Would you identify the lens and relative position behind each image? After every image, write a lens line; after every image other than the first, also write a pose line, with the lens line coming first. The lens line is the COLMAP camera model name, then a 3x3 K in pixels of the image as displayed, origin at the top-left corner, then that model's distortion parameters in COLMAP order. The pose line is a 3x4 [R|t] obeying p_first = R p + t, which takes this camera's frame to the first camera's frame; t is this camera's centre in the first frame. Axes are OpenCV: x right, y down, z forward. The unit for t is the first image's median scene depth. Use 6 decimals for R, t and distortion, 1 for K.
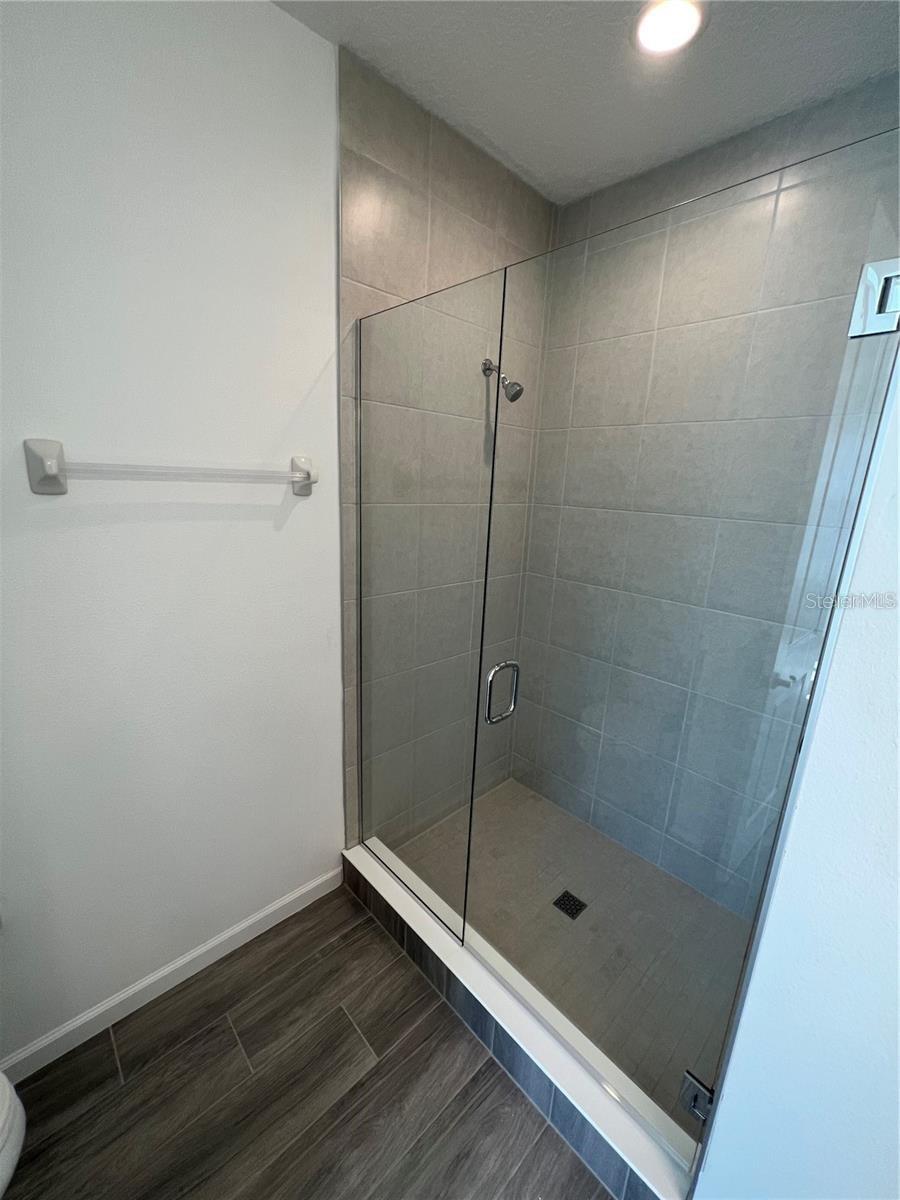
lens RADIAL K [[477.6, 0, 450.6], [0, 477.6, 597.9], [0, 0, 1]] dist [-0.004026, -0.000222]
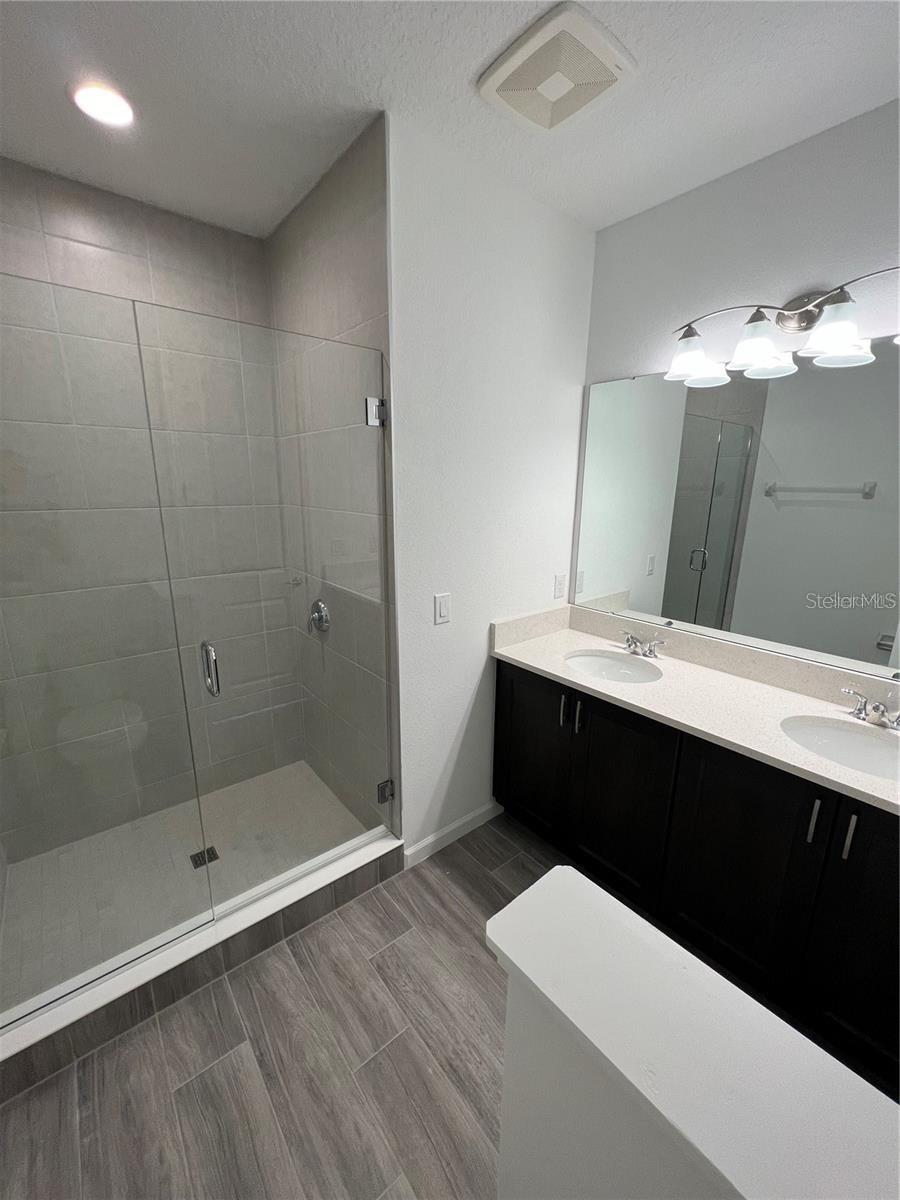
lens RADIAL K [[477.6, 0, 450.6], [0, 477.6, 597.9], [0, 0, 1]] dist [-0.004026, -0.000222]
pose [[0.074779, -0.277780, 0.957730, -0.730170], [0.237049, 0.937840, 0.253503, -0.095489], [-0.968615, 0.208072, 0.135978, 0.182082]]
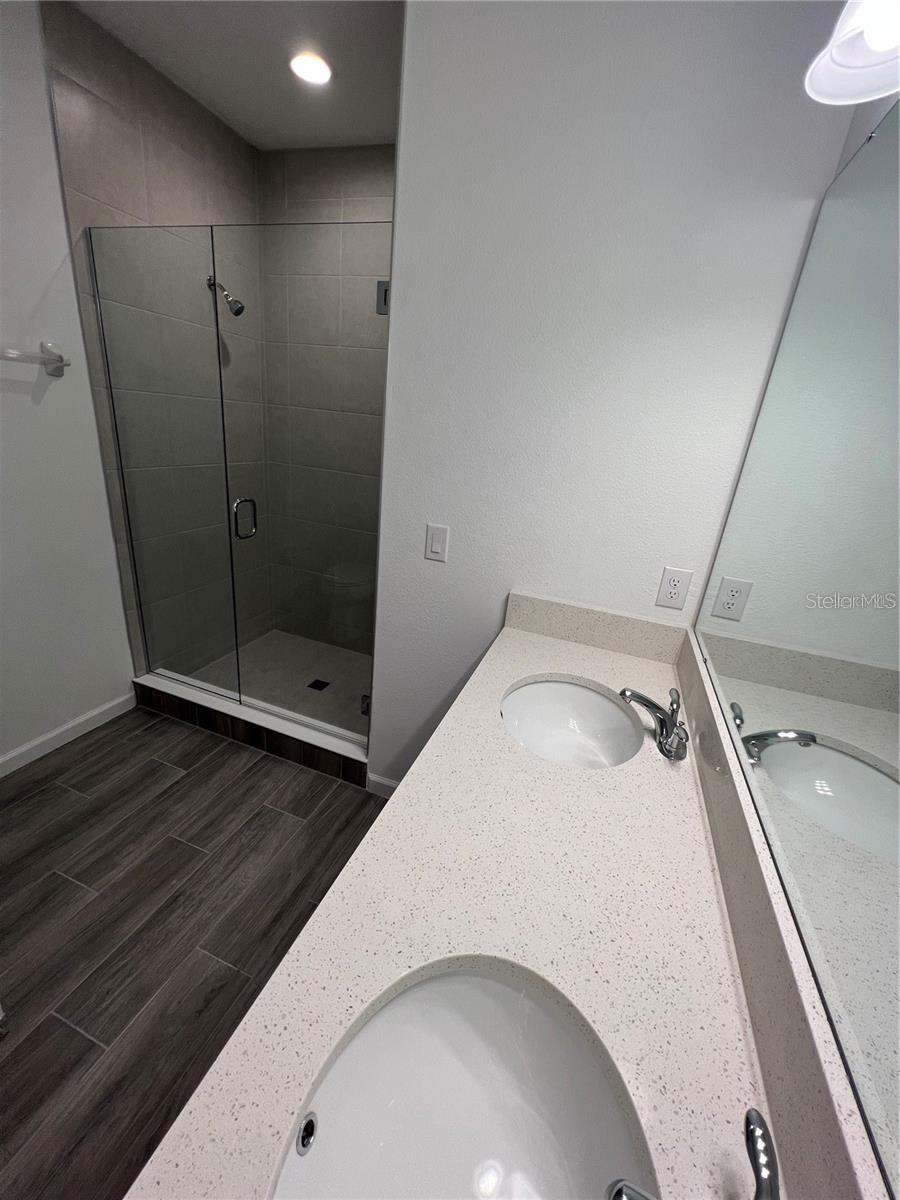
lens RADIAL K [[477.6, 0, 450.6], [0, 477.6, 597.9], [0, 0, 1]] dist [-0.004026, -0.000222]
pose [[0.893532, -0.113731, 0.434356, 0.001847], [0.049808, 0.986525, 0.155847, 0.193720], [-0.446227, -0.117619, 0.887157, -0.563778]]
